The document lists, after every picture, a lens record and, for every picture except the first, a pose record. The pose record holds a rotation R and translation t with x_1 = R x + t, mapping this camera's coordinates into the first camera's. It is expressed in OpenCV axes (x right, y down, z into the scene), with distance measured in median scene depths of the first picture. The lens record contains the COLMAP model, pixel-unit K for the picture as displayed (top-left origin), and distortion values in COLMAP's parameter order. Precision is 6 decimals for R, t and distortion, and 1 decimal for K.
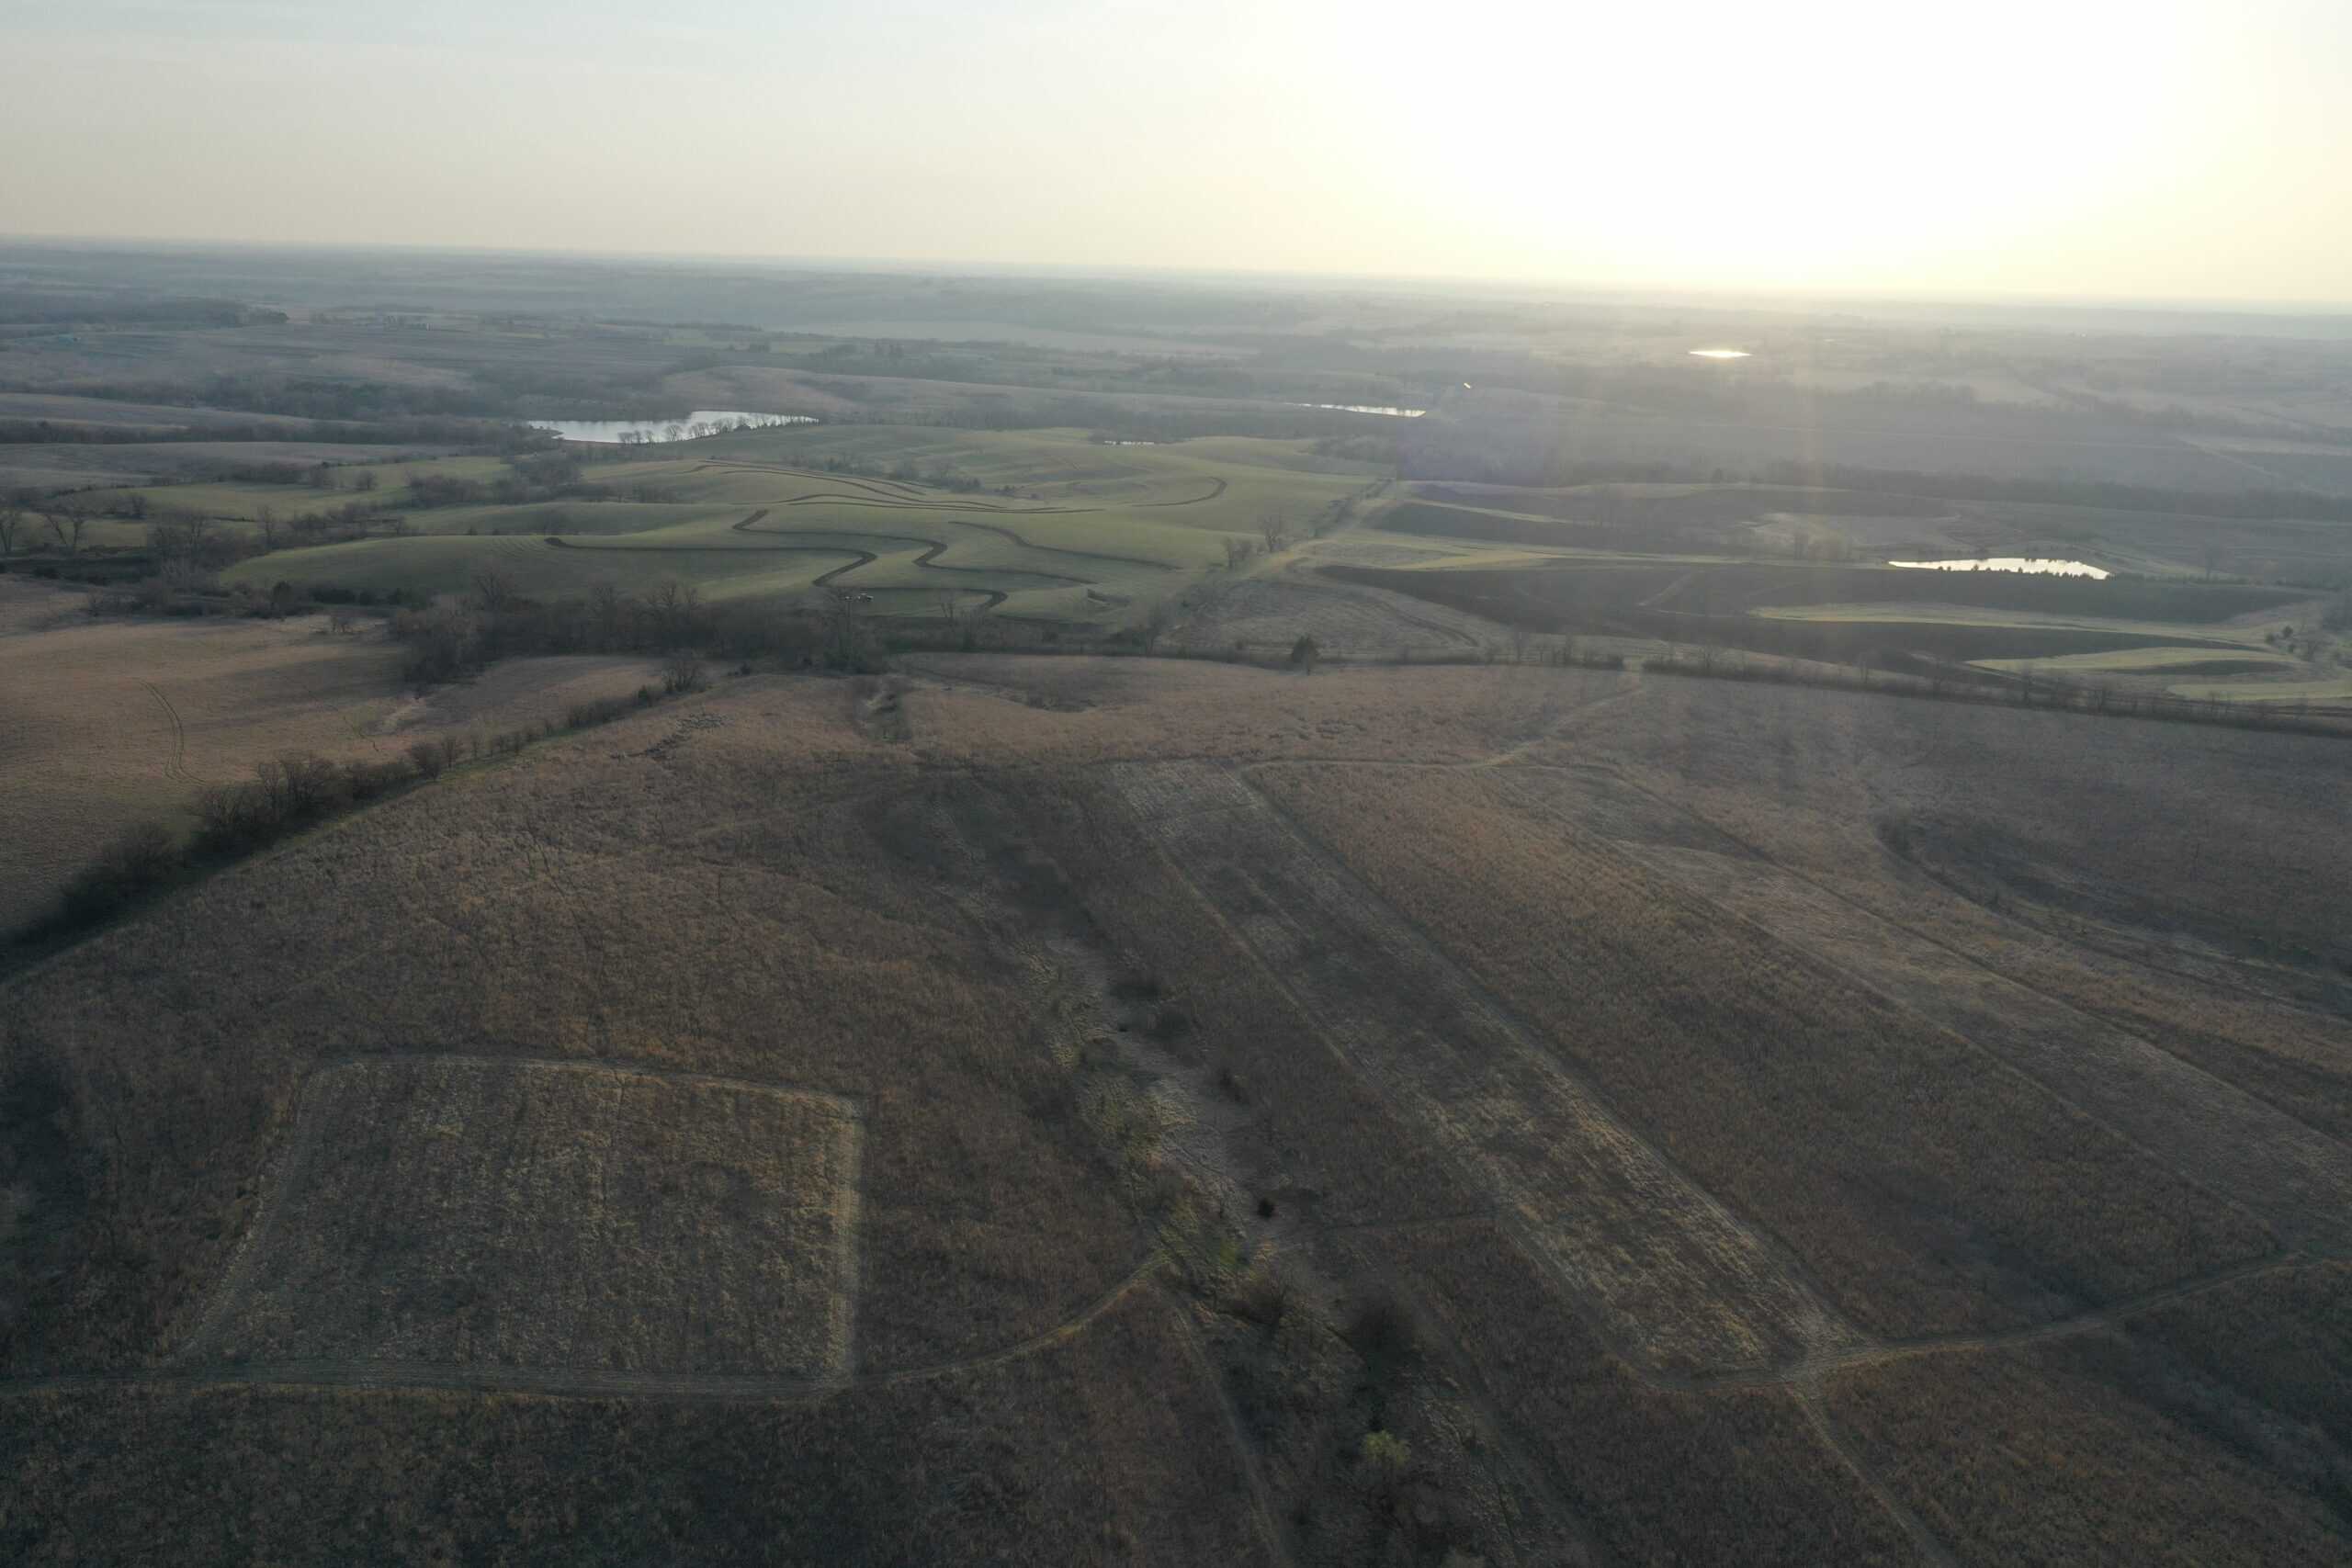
lens RADIAL K [[1862.9, 0, 1169.0], [0, 1862.9, 782.9], [0, 0, 1]] dist [-0.001986, -0.002477]
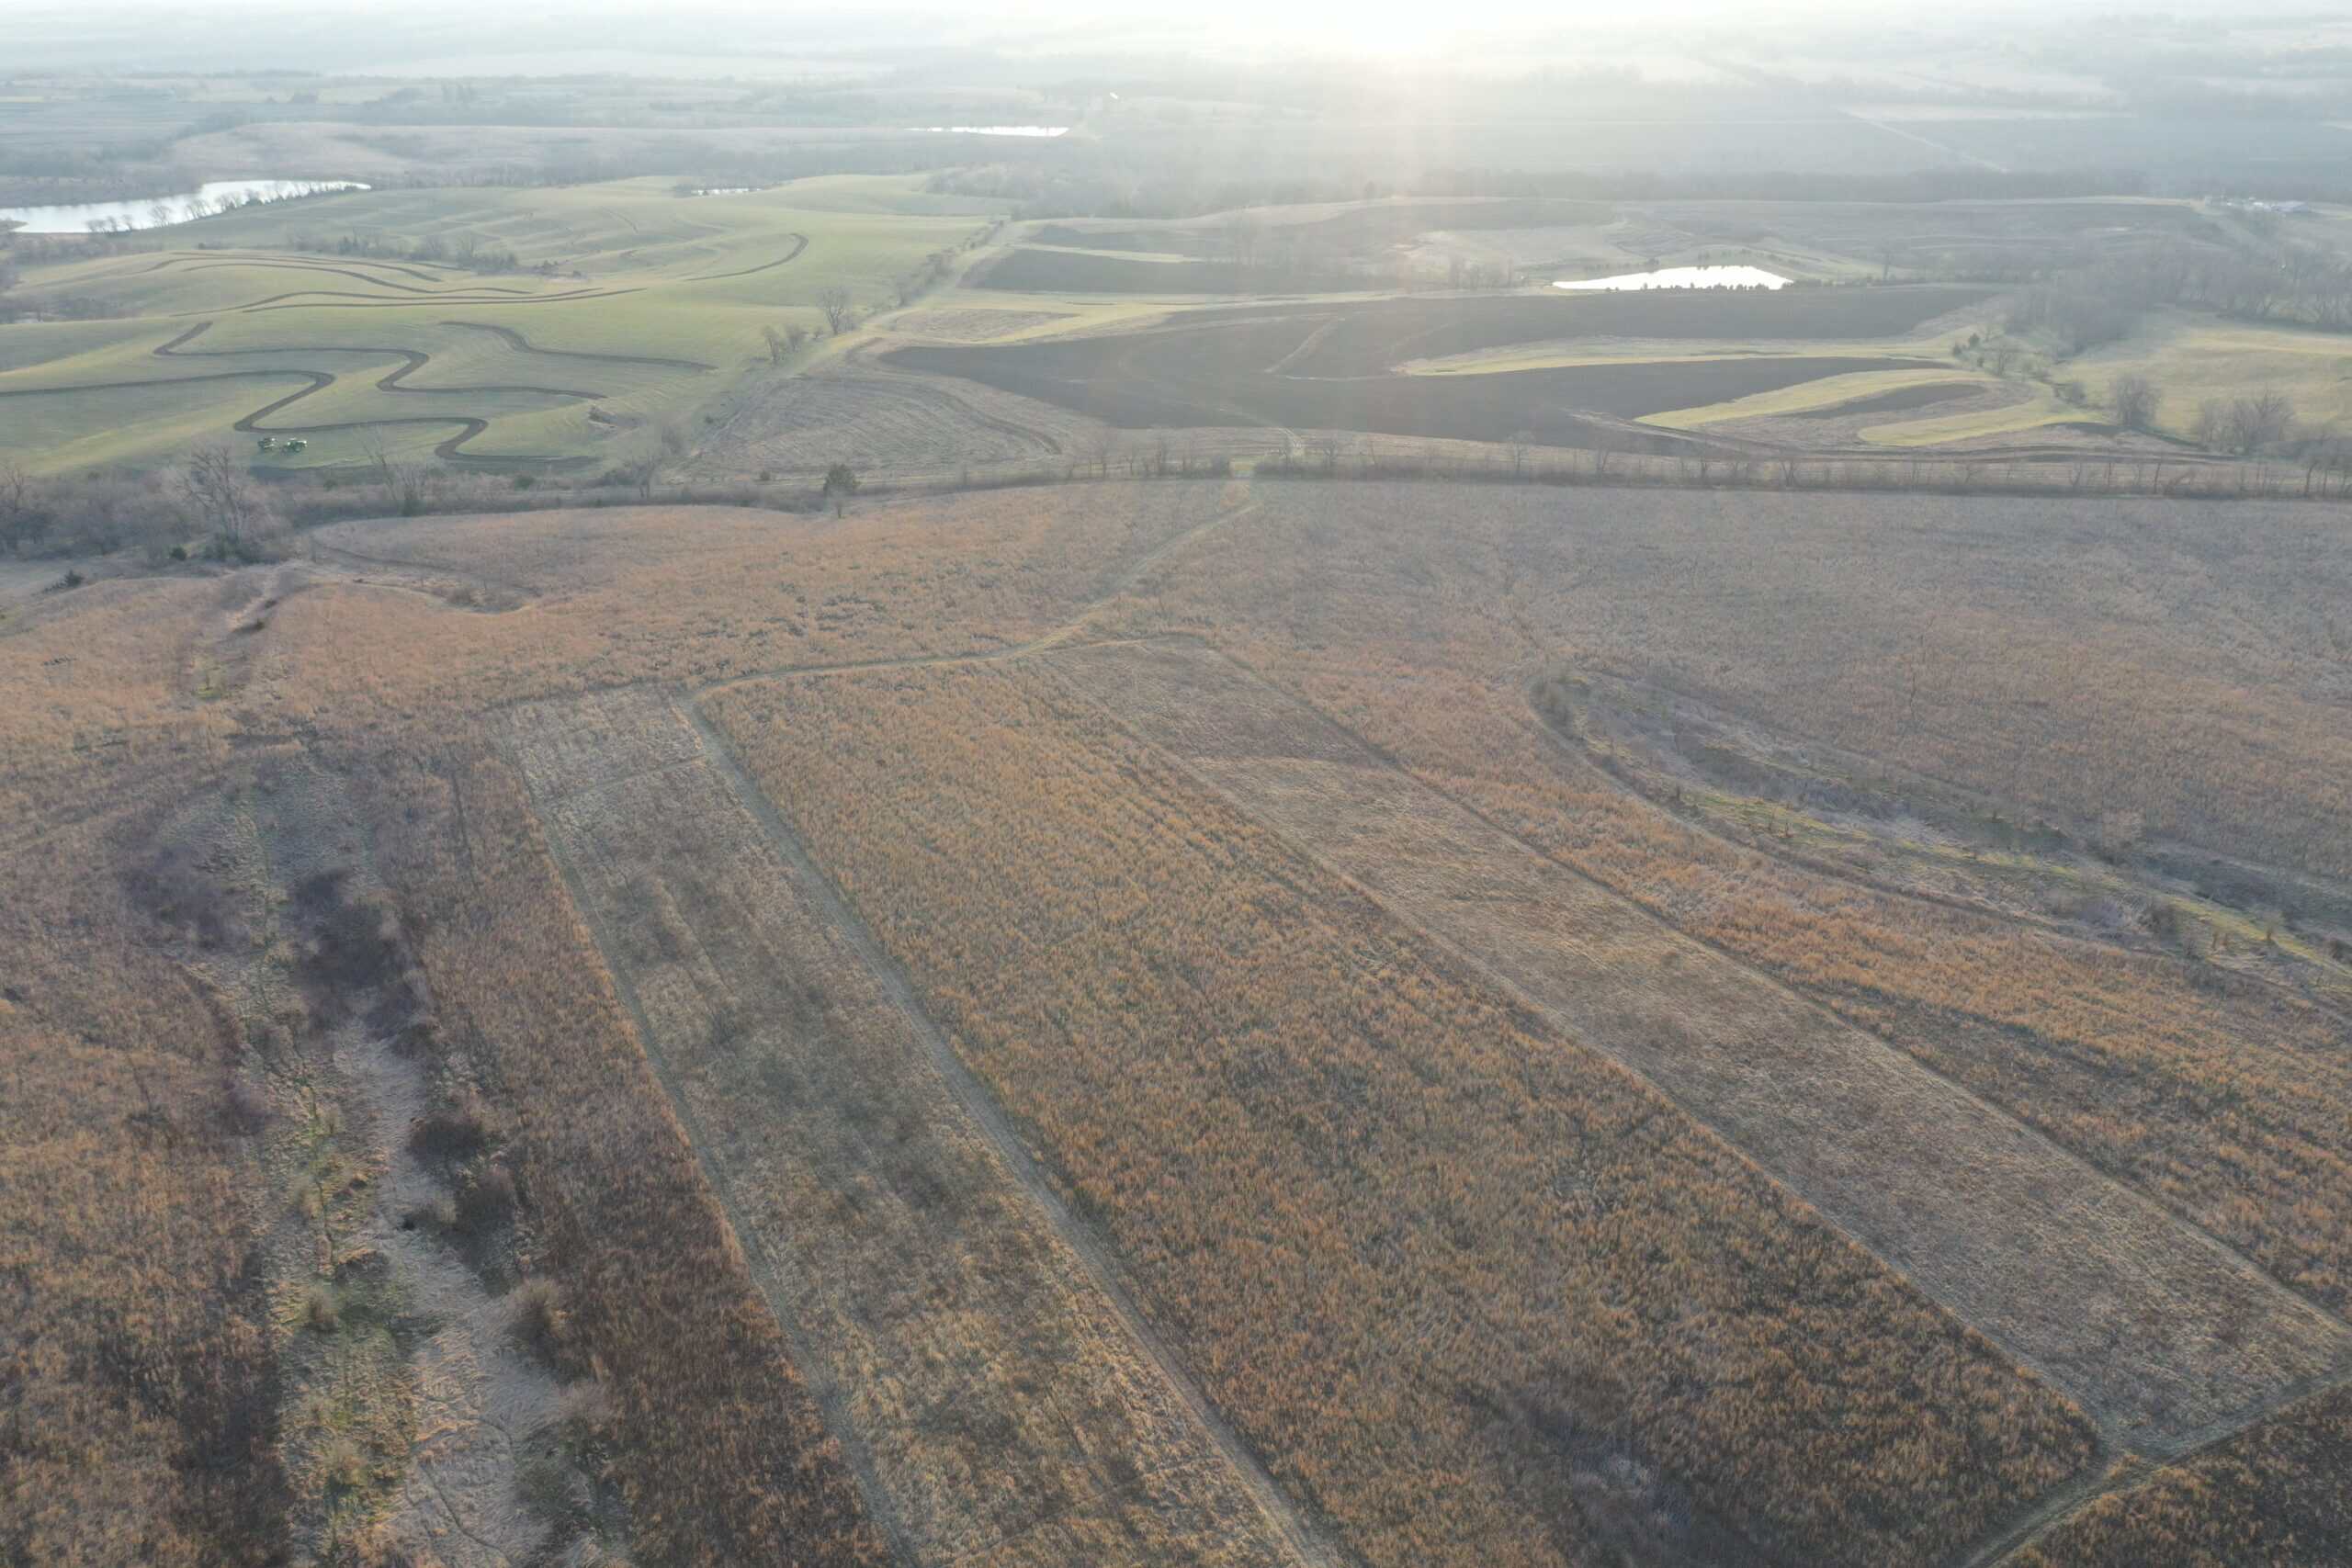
lens RADIAL K [[1862.9, 0, 1169.0], [0, 1862.9, 782.9], [0, 0, 1]] dist [-0.001986, -0.002477]
pose [[0.984670, -0.108472, 0.136600, 0.127166], [0.087884, 0.984977, 0.148649, -0.071819], [-0.150672, -0.134366, 0.979410, 0.267063]]
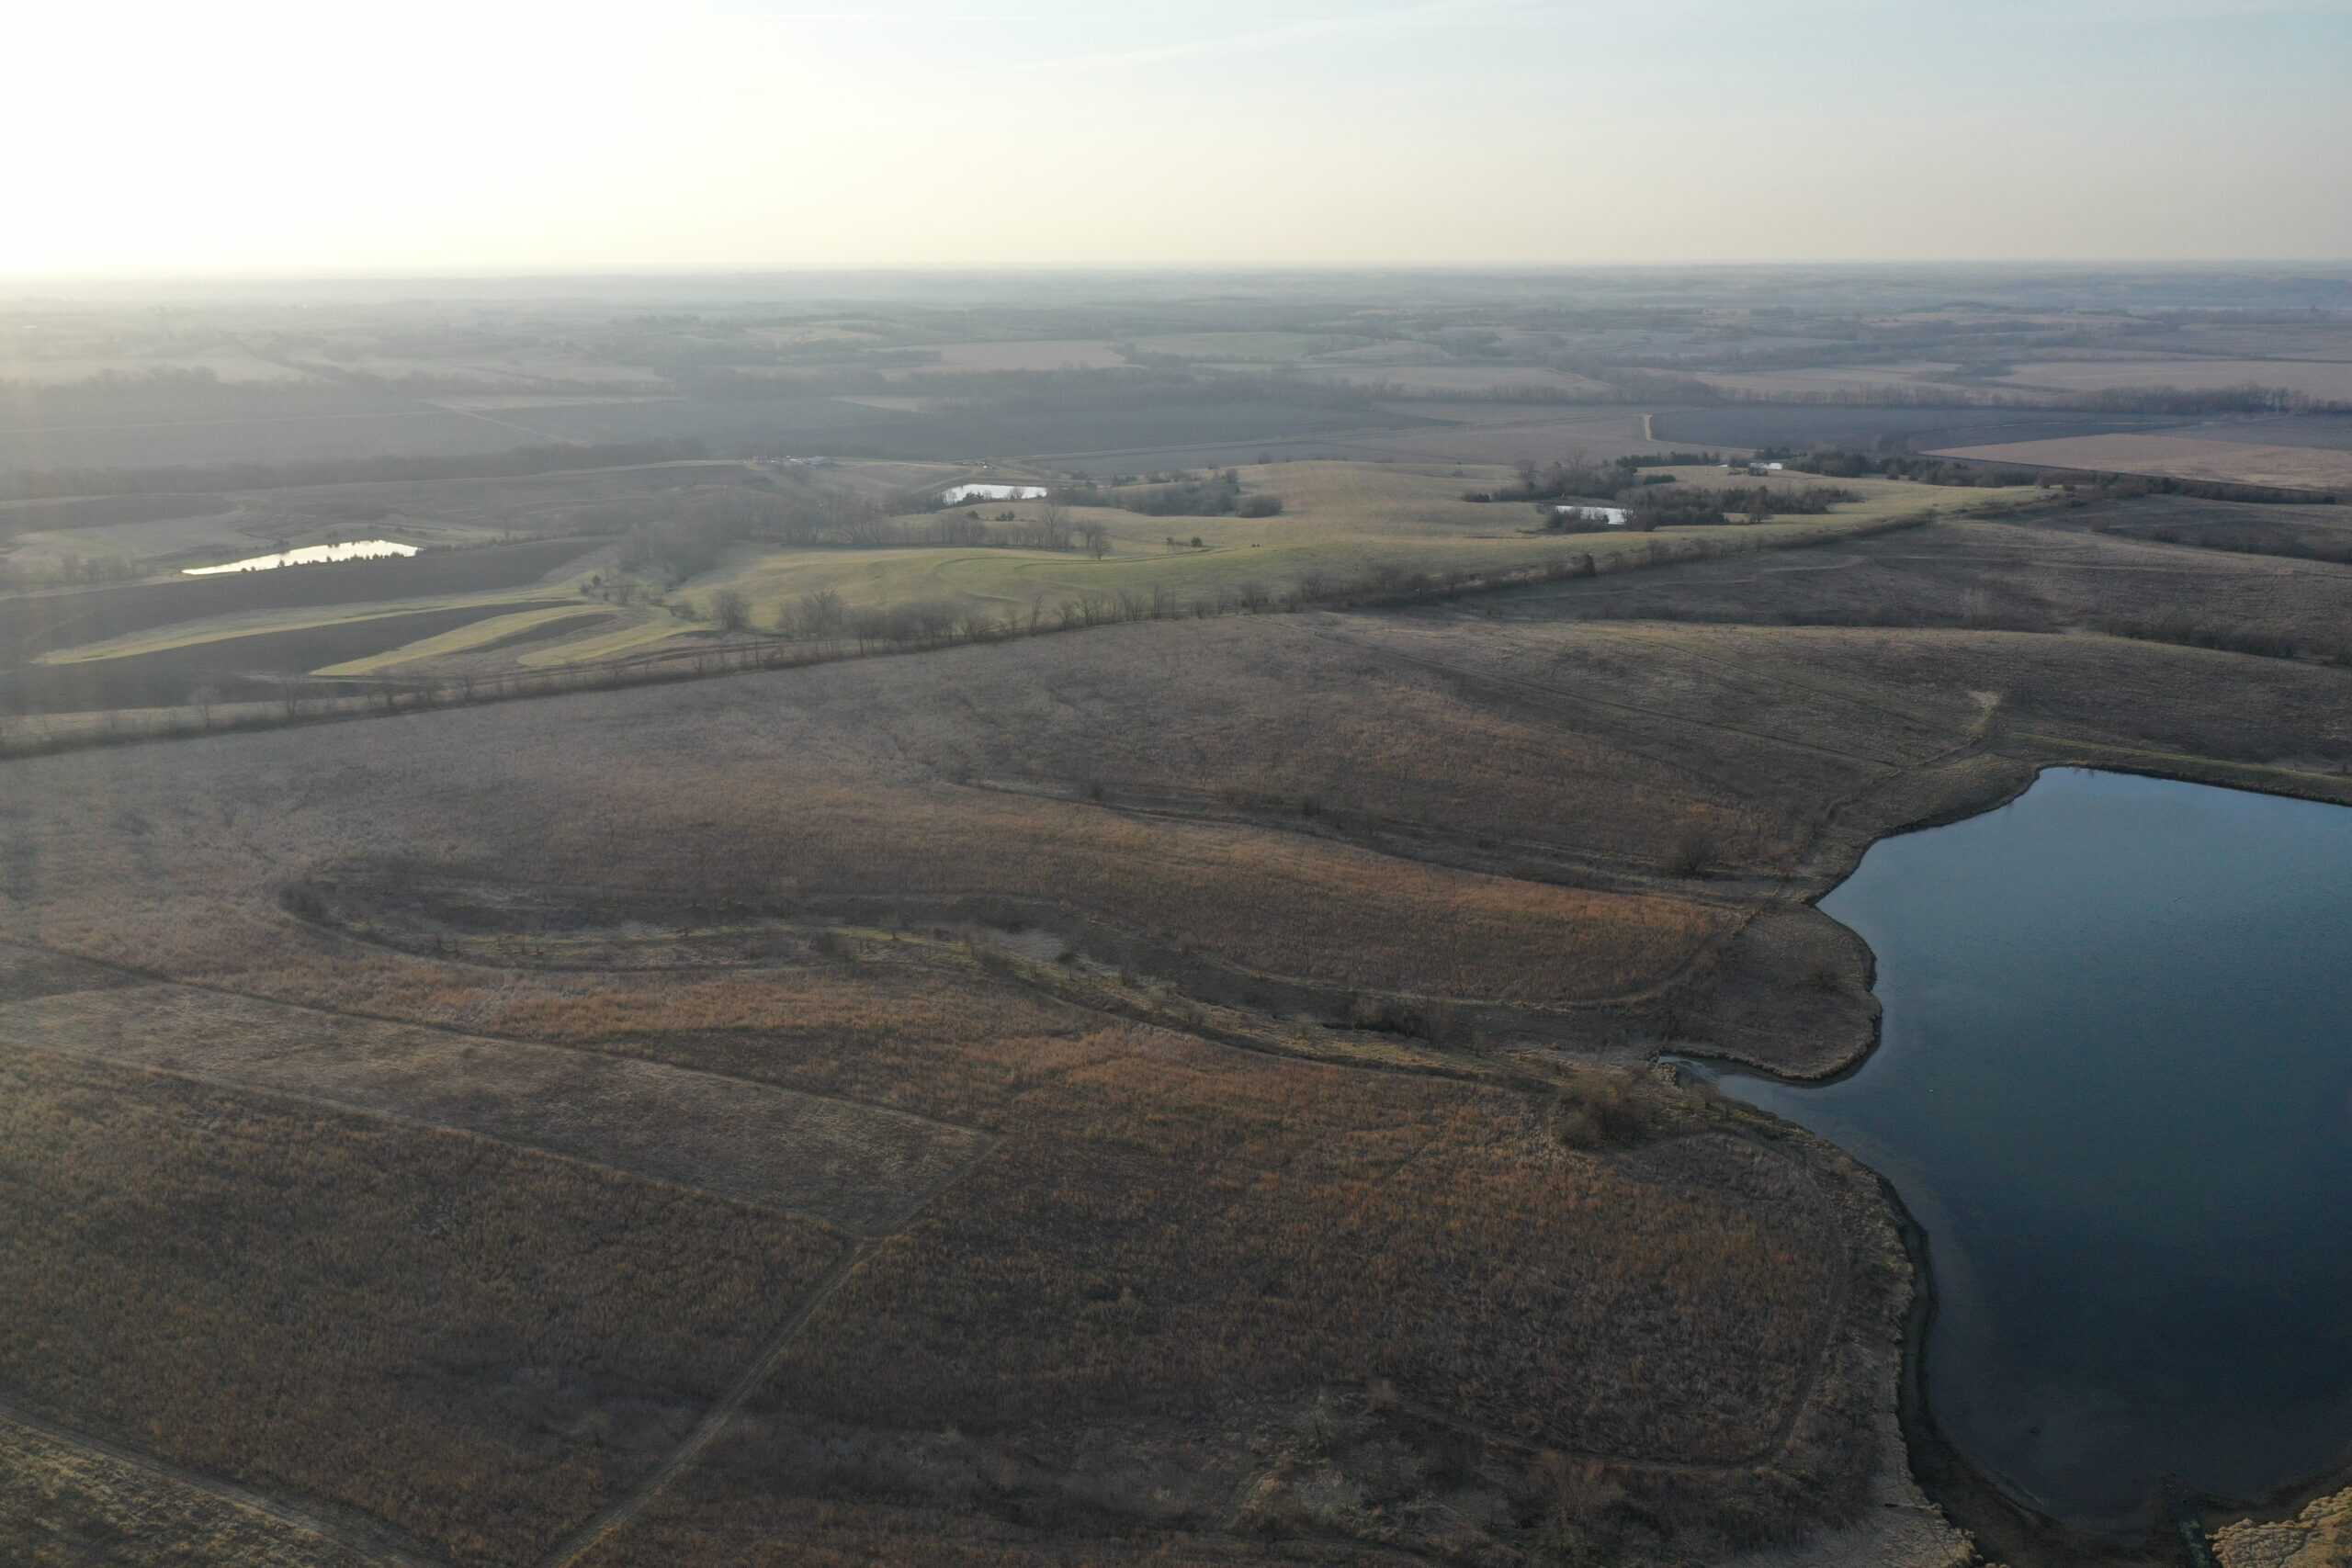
lens RADIAL K [[1855.9, 0, 1168.6], [0, 1855.9, 782.9], [0, 0, 1]] dist [0.001384, -0.009961]
pose [[0.643119, -0.236903, 0.728200, 0.036435], [0.226178, 0.967282, 0.114932, -0.034378], [-0.731602, 0.090788, 0.675660, 0.126939]]
